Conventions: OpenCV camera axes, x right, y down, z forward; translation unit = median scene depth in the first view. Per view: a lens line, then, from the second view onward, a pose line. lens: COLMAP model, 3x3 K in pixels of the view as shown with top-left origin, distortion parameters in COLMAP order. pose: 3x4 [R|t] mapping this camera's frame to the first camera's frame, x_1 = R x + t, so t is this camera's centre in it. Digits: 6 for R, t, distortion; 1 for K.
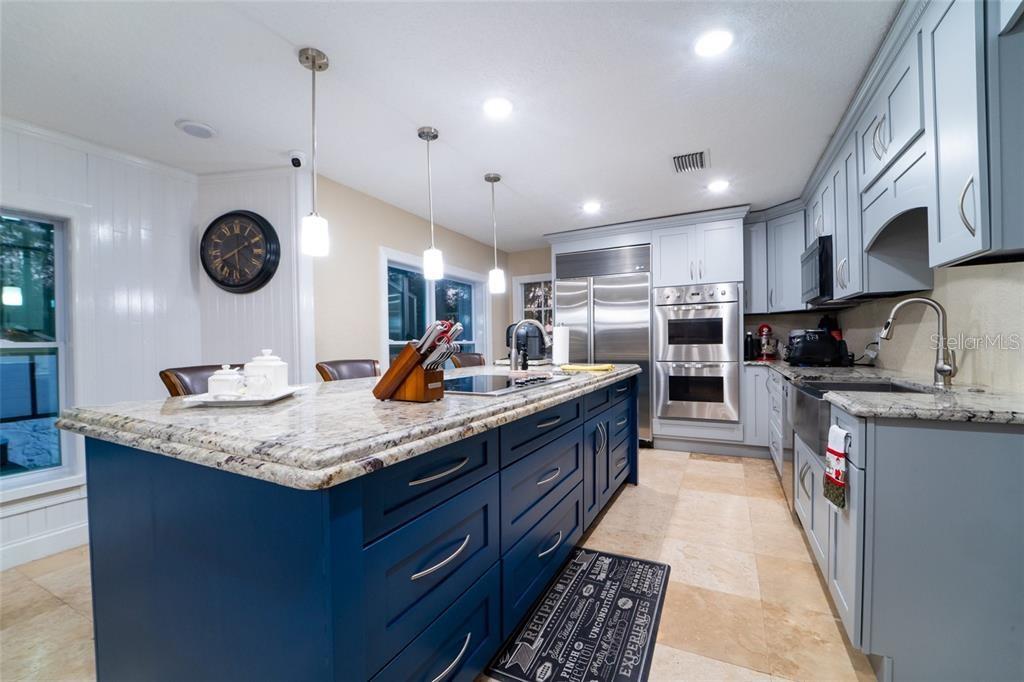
lens RADIAL K [[410.1, 0, 516.2], [0, 410.1, 343.5], [0, 0, 1]] dist [-0.020785, -0.000084]
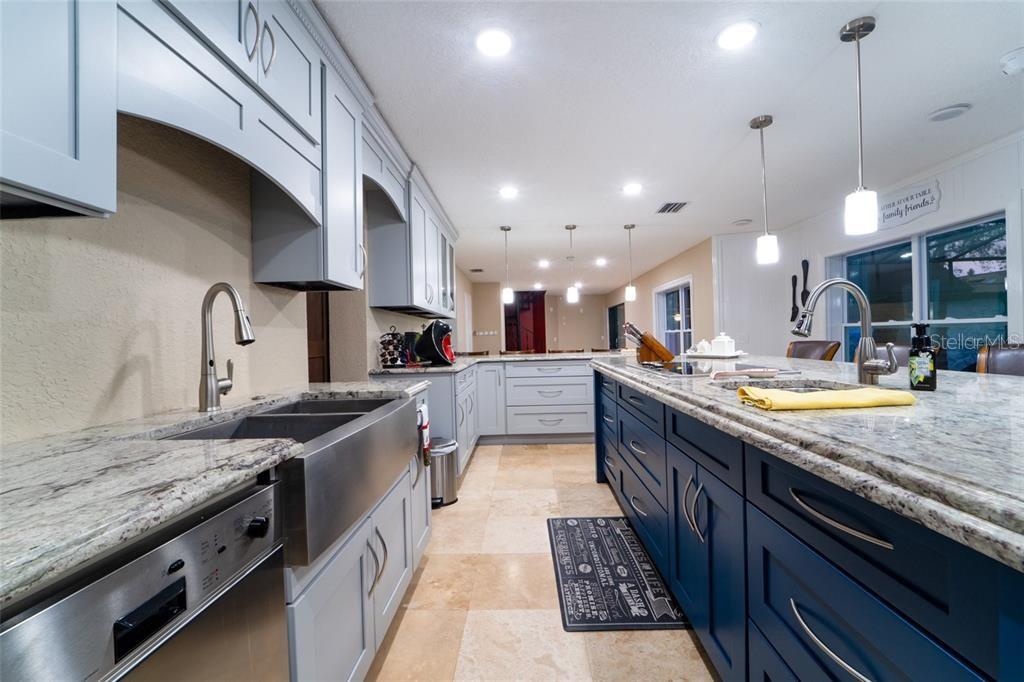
lens RADIAL K [[410.1, 0, 516.2], [0, 410.1, 343.5], [0, 0, 1]] dist [-0.020785, -0.000084]
pose [[-0.900578, 0.039017, -0.432940, 0.912495], [0.034942, 0.999238, 0.017367, -0.006196], [0.433288, 0.000512, -0.901255, 1.952198]]
